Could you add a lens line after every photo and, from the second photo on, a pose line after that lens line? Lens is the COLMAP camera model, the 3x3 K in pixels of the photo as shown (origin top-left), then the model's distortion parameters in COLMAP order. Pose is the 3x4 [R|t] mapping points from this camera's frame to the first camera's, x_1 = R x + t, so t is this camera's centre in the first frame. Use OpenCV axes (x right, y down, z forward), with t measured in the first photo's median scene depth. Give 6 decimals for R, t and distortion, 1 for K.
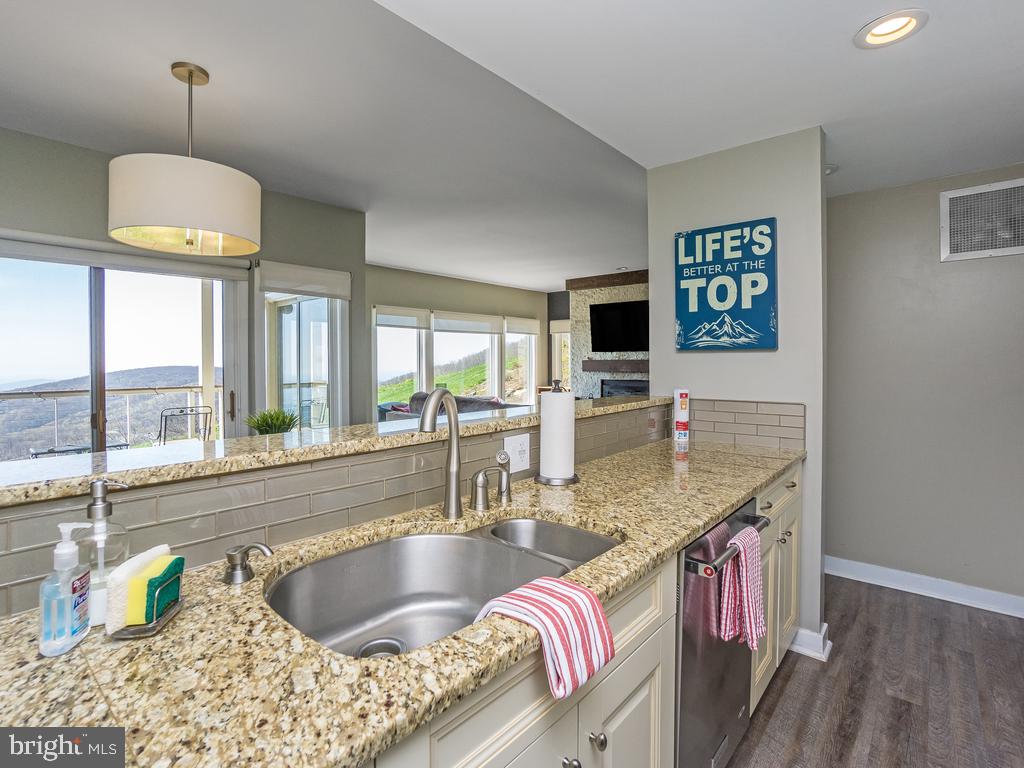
lens RADIAL K [[513.5, 0, 499.8], [0, 513.5, 385.3], [0, 0, 1]] dist [0.001086, 0.000234]
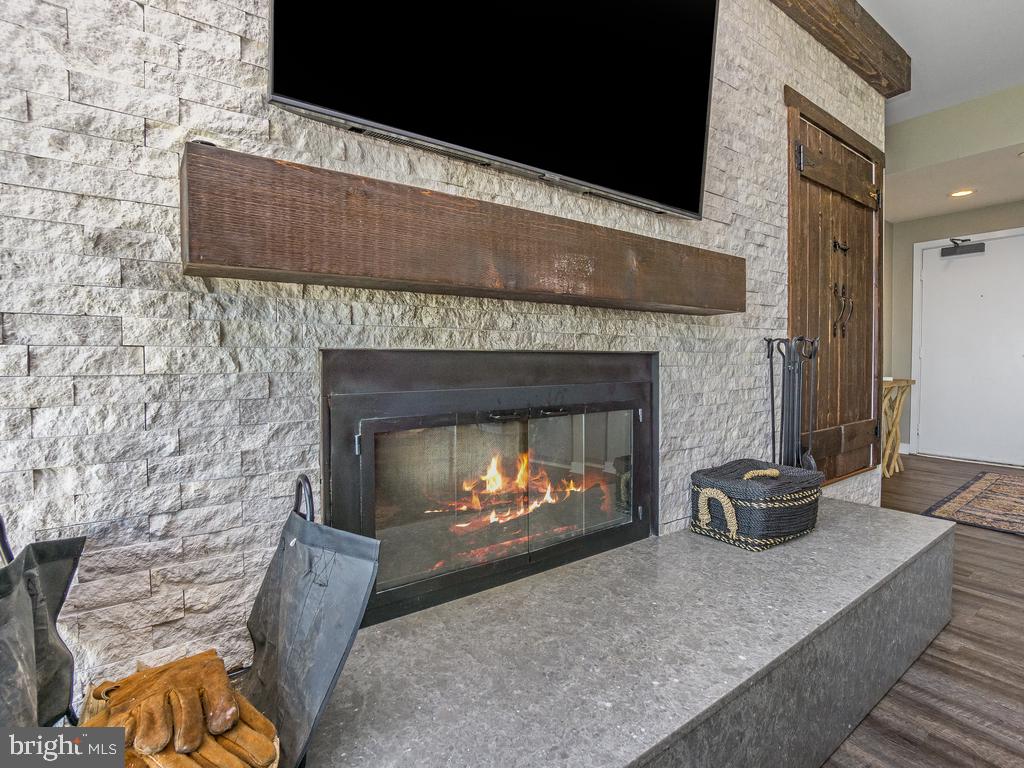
lens RADIAL K [[513.8, 0, 509.1], [0, 513.8, 374.0], [0, 0, 1]] dist [-0.051958, 0.033491]
pose [[0.277682, -0.034816, 0.960042, 0.087666], [0.041161, 0.998857, 0.024319, -0.006457], [-0.959791, 0.032763, 0.278798, 0.914825]]
